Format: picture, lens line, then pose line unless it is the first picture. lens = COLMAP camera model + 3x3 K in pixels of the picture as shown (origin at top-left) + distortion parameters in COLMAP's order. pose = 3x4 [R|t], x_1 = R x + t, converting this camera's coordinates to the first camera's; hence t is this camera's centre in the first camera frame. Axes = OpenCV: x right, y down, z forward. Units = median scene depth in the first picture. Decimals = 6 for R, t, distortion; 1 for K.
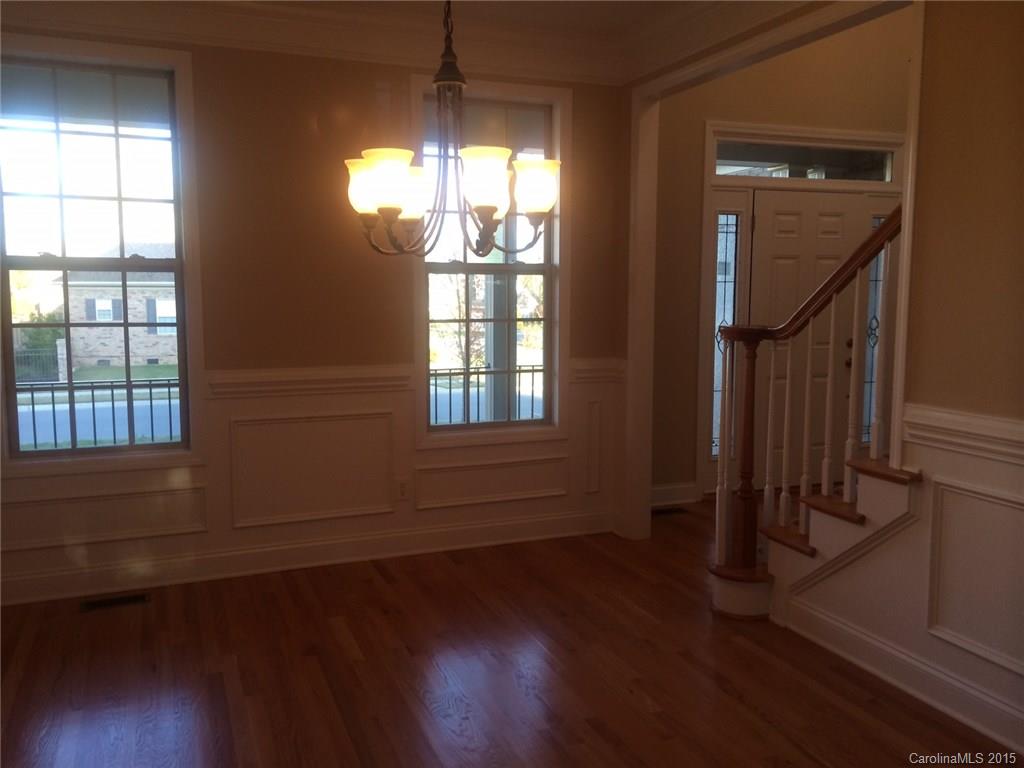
lens RADIAL K [[866.6, 0, 512.0], [0, 866.6, 384.0], [0, 0, 1]] dist [0.087208, -0.115562]
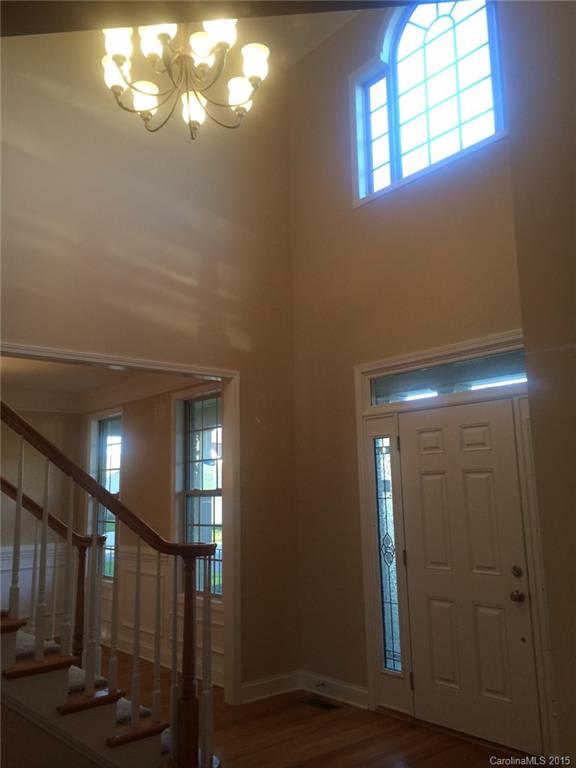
lens RADIAL K [[649.9, 0, 288.0], [0, 649.9, 384.0], [0, 0, 1]] dist [0.087208, -0.115562]
pose [[0.310576, -0.166546, -0.935844, 1.003147], [-0.085333, 0.975671, -0.201953, -0.081006], [0.946710, 0.142580, 0.288808, 0.625240]]
